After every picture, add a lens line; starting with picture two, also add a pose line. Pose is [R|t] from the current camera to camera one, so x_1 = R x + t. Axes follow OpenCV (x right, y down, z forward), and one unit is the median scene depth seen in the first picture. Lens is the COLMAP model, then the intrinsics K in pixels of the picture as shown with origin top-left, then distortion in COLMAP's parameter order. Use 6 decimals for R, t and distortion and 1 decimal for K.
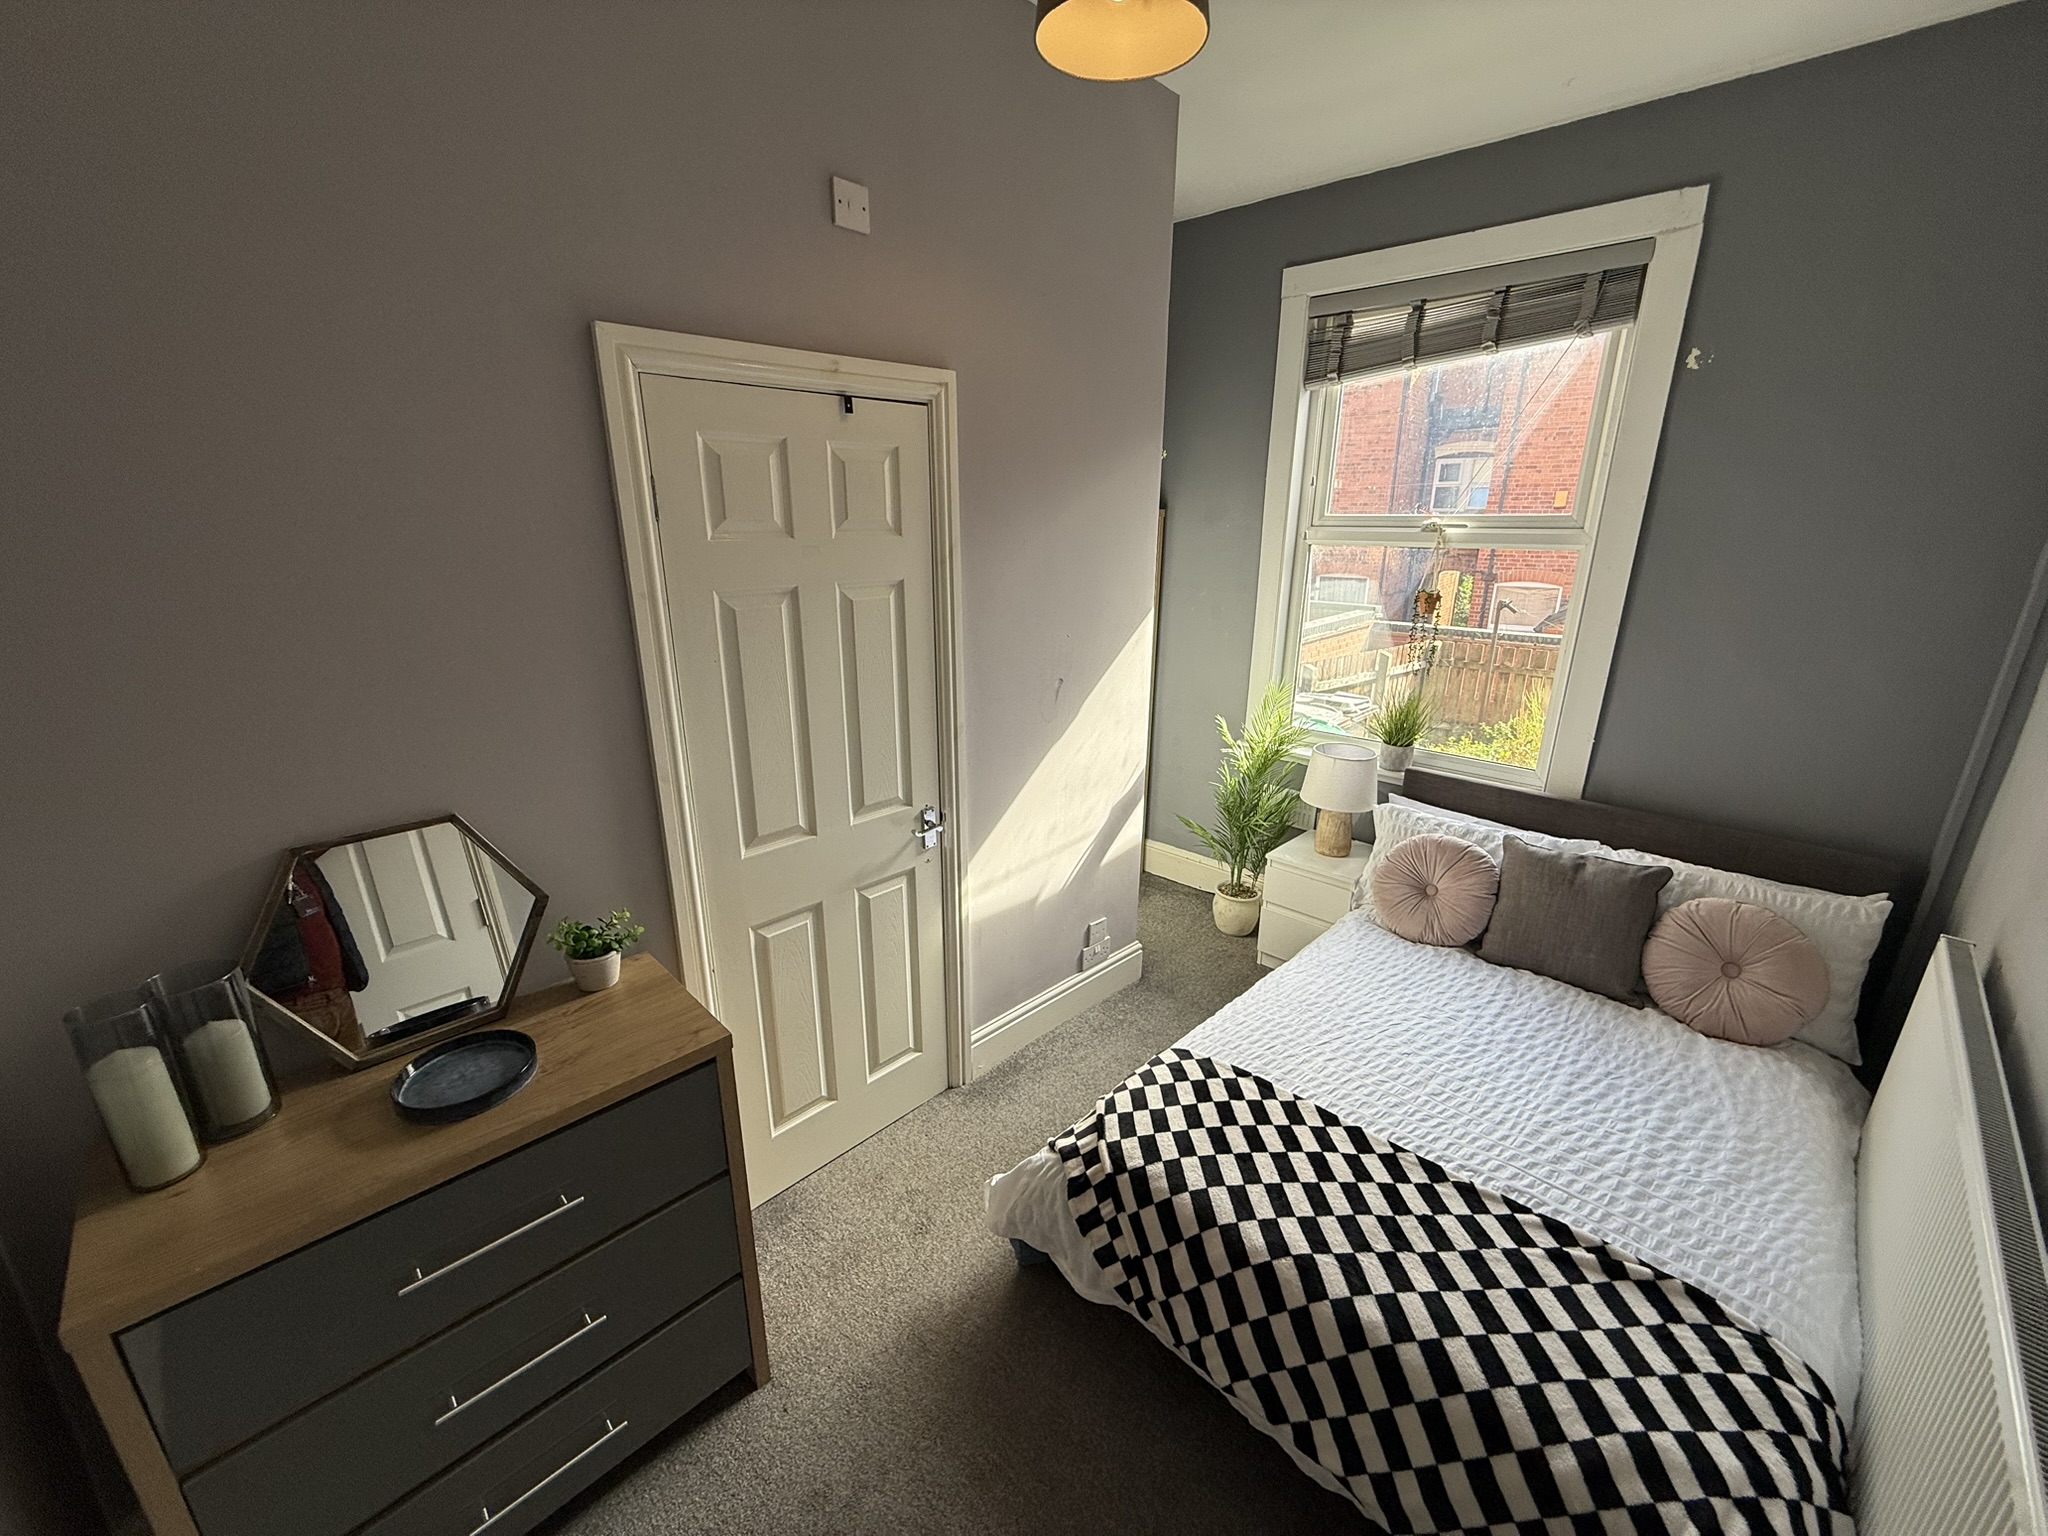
lens RADIAL K [[813.7, 0, 1017.8], [0, 813.7, 765.8], [0, 0, 1]] dist [0.002636, -0.000043]
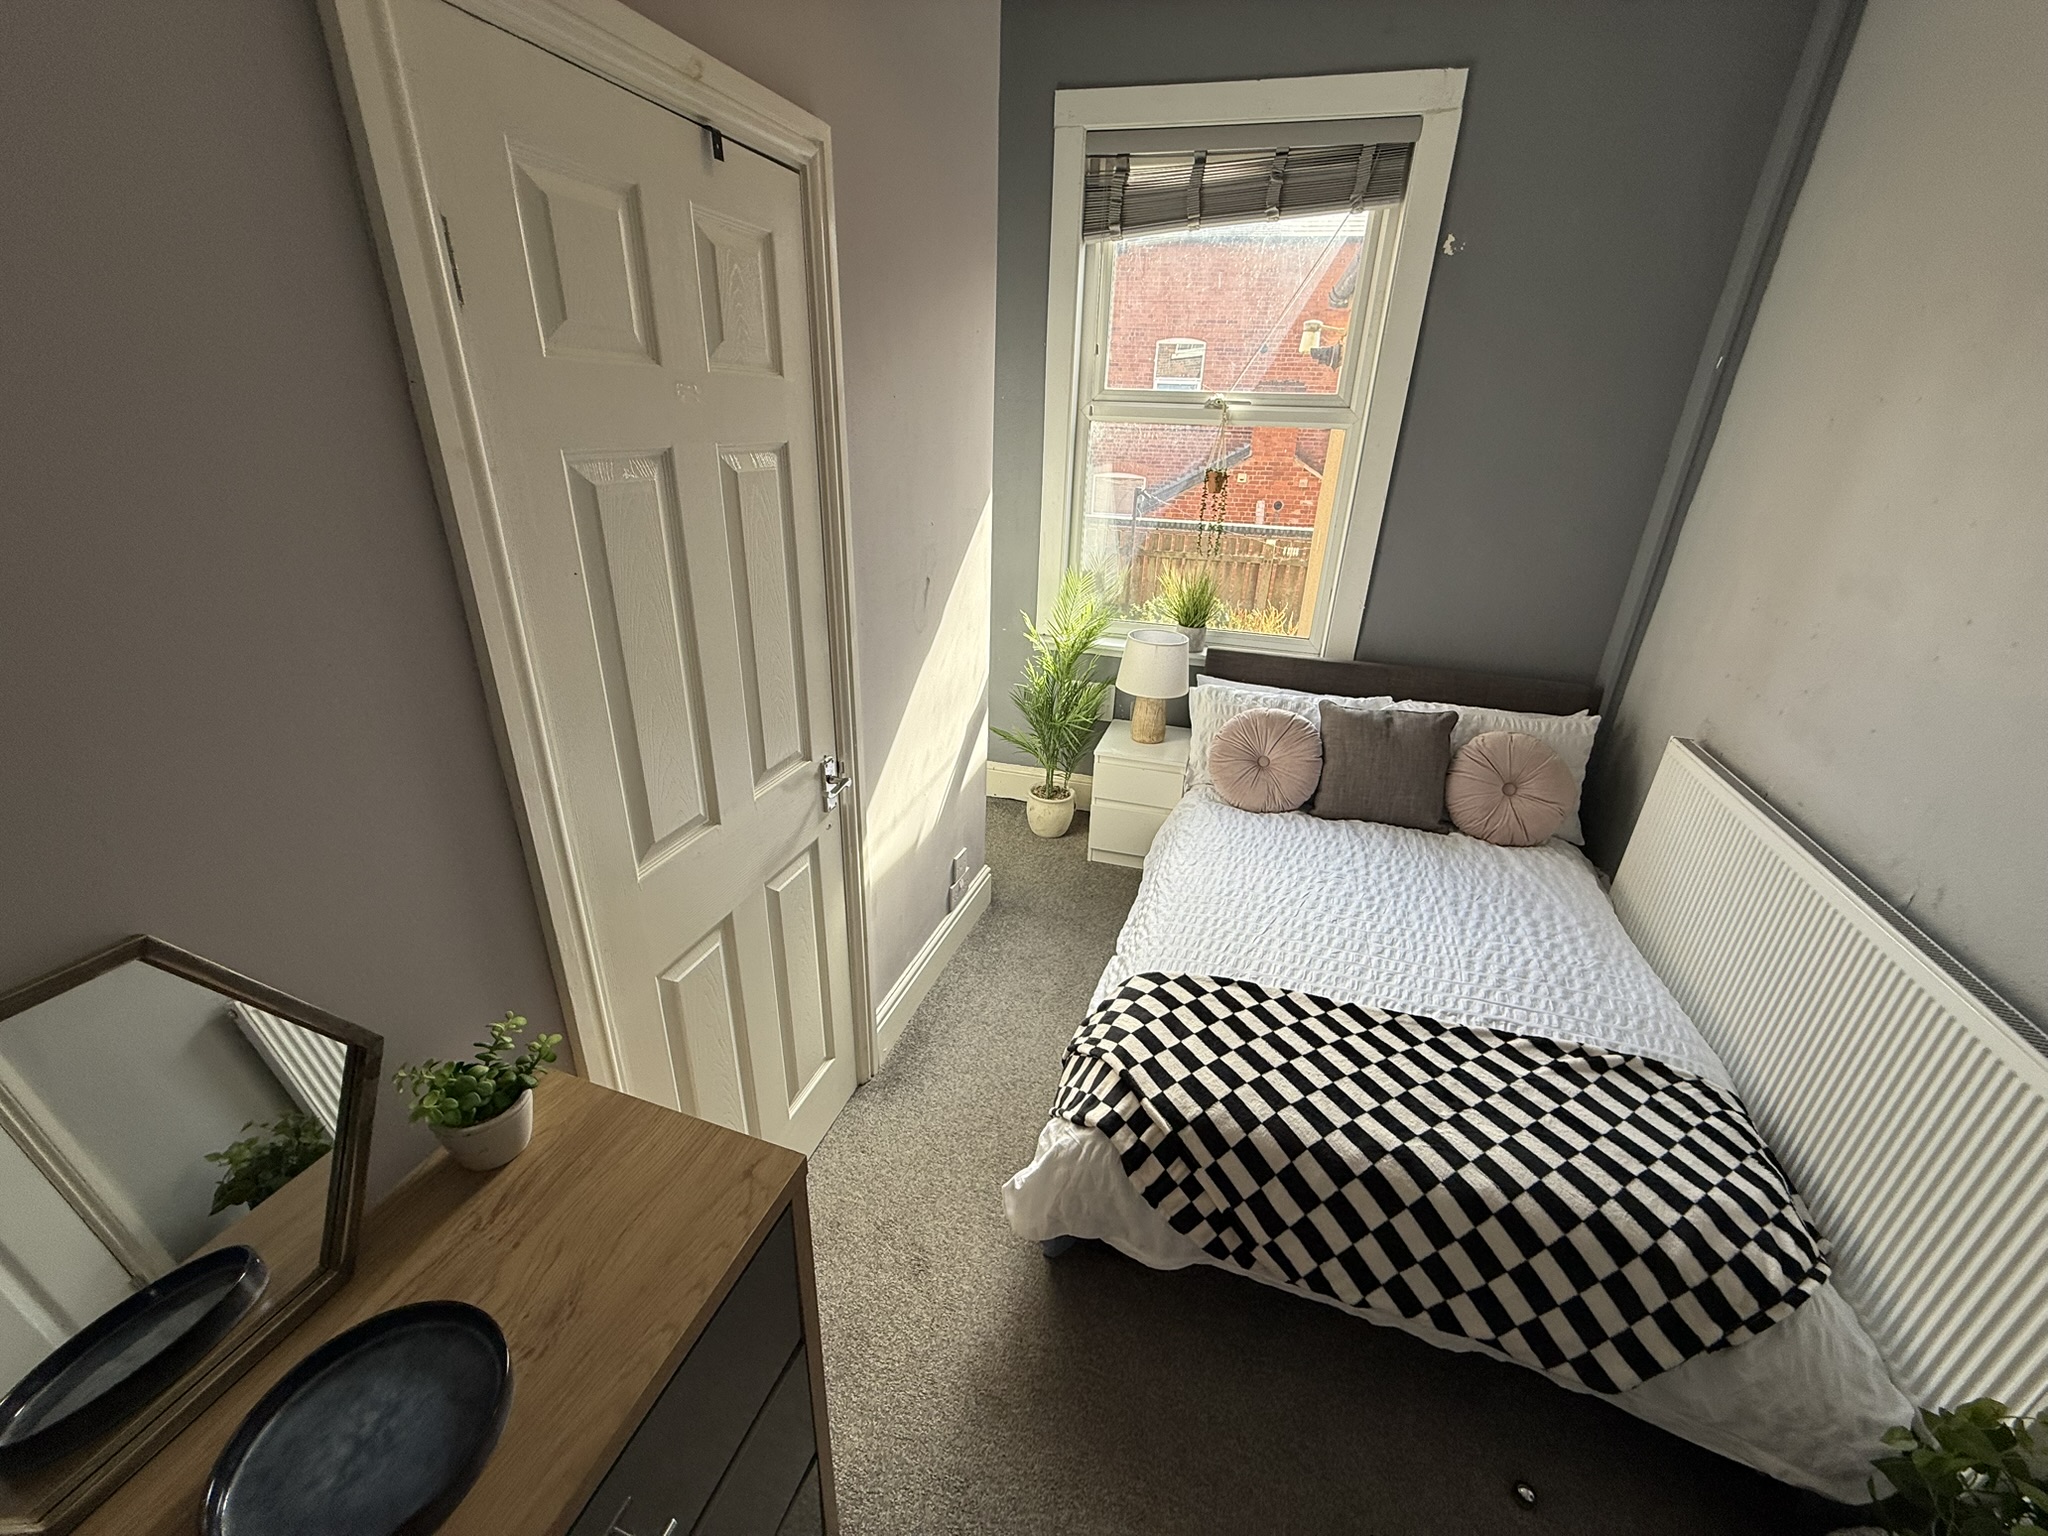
lens RADIAL K [[813.7, 0, 1017.8], [0, 813.7, 765.8], [0, 0, 1]] dist [0.002636, -0.000043]
pose [[0.889808, -0.157084, 0.428446, -0.320414], [0.105077, 0.984185, 0.142612, -0.036660], [-0.444072, -0.081877, 0.892242, 0.278820]]
